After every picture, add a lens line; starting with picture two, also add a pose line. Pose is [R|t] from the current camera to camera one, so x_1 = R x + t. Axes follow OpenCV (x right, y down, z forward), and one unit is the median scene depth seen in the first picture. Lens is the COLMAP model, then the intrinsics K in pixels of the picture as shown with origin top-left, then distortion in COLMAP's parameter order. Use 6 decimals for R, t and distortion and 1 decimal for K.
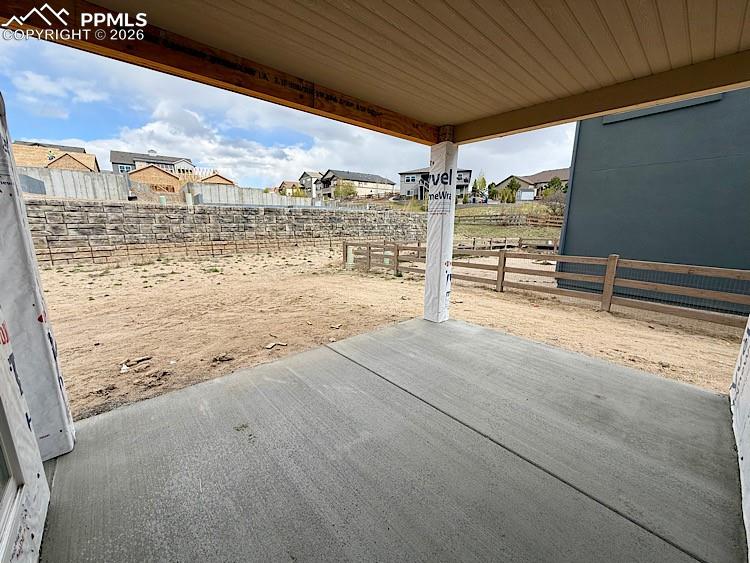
lens RADIAL K [[297.5, 0, 373.7], [0, 297.5, 283.1], [0, 0, 1]] dist [-0.001641, 0.000577]
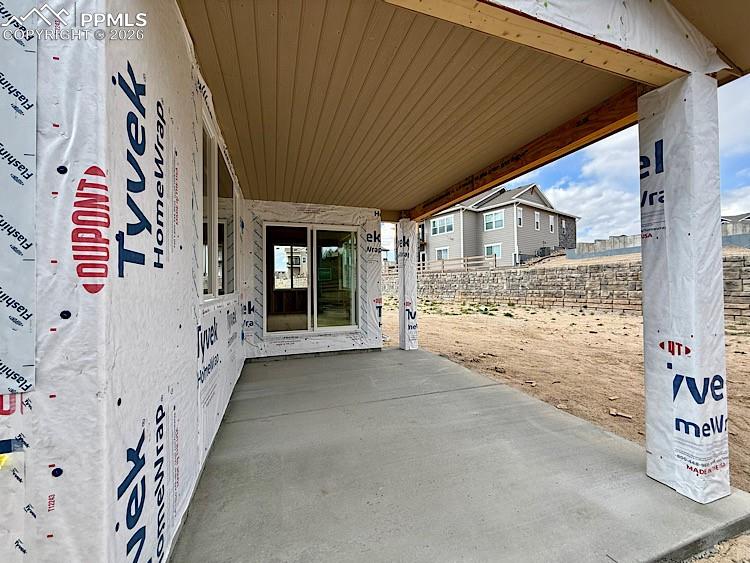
lens RADIAL K [[297.5, 0, 373.2], [0, 297.5, 281.9], [0, 0, 1]] dist [-0.001641, 0.000577]
pose [[-0.402133, -0.009628, -0.915531, 0.848466], [-0.176198, 0.982068, 0.067064, -0.116853], [0.898467, 0.188283, -0.396618, 0.801397]]
